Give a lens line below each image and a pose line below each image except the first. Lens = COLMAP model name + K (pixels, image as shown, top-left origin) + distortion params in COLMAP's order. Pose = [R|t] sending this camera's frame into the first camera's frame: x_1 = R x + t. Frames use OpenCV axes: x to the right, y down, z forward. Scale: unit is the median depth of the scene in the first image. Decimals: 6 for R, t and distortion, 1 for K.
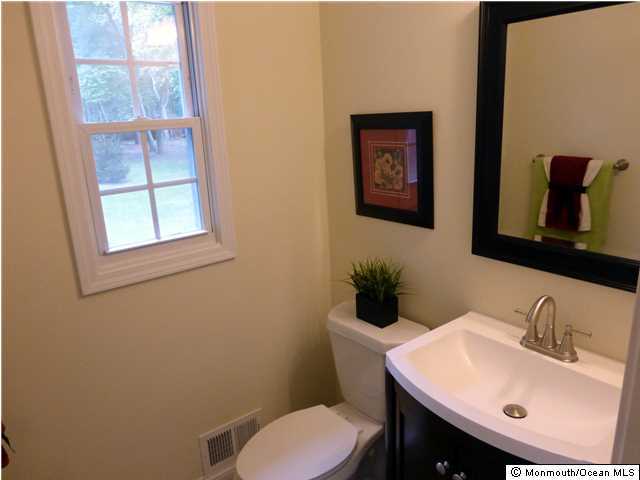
lens RADIAL K [[465.9, 0, 320.0], [0, 465.9, 240.0], [0, 0, 1]] dist [-0.048461, 0.002998]
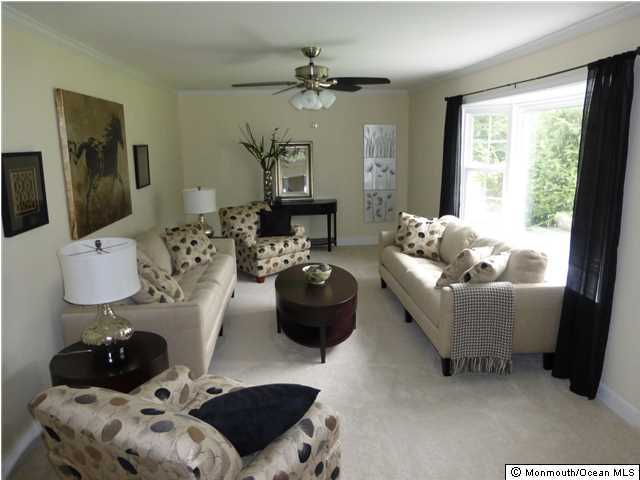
lens RADIAL K [[484.4, 0, 320.0], [0, 484.4, 240.0], [0, 0, 1]] dist [-0.008084, 0.005892]
pose [[-0.833890, -0.052529, 0.549426, -1.390790], [0.194127, 0.903941, 0.381058, -0.404551], [-0.516665, 0.424419, -0.743590, 1.684707]]
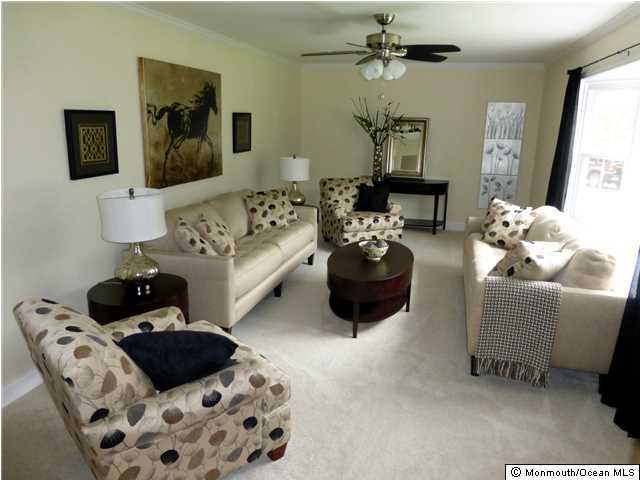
lens RADIAL K [[484.4, 0, 320.0], [0, 484.4, 240.0], [0, 0, 1]] dist [-0.008084, 0.005892]
pose [[-0.591130, -0.163354, 0.789861, -1.744221], [0.213082, 0.912858, 0.348261, -0.269636], [-0.777921, 0.374173, -0.504810, 1.373319]]
